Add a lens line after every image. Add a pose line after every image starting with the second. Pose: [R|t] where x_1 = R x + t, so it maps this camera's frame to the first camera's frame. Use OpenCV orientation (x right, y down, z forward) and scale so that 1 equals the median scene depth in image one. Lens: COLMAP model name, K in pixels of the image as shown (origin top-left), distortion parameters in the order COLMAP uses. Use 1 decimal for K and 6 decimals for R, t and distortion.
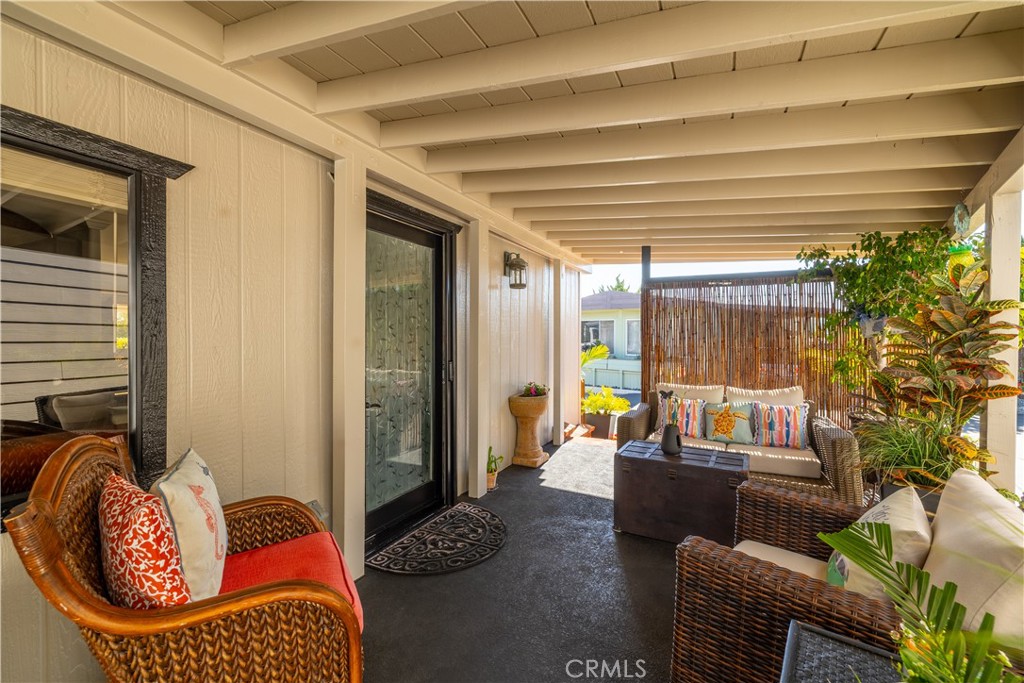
lens RADIAL K [[449.0, 0, 512.0], [0, 449.0, 341.5], [0, 0, 1]] dist [0.009376, 0.000095]
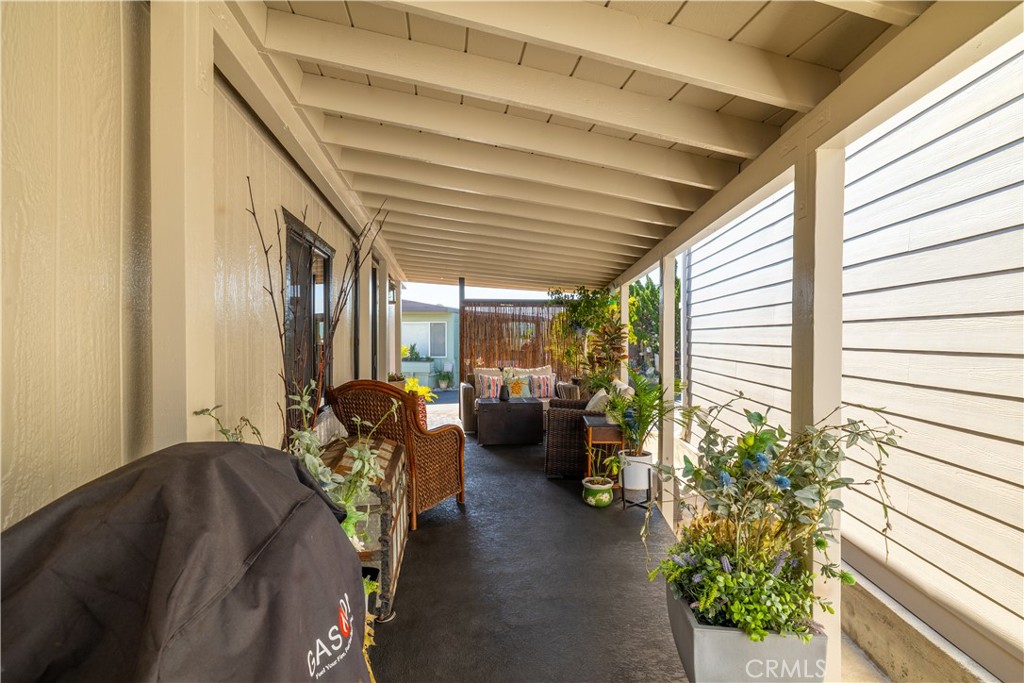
lens RADIAL K [[481.2, 0, 512.0], [0, 481.2, 341.5], [0, 0, 1]] dist [-0.001841, 0.000503]
pose [[0.840753, -0.006796, 0.541376, -0.570359], [0.009351, 0.999954, -0.001969, 0.007154], [-0.541338, 0.006717, 0.840778, -0.576287]]
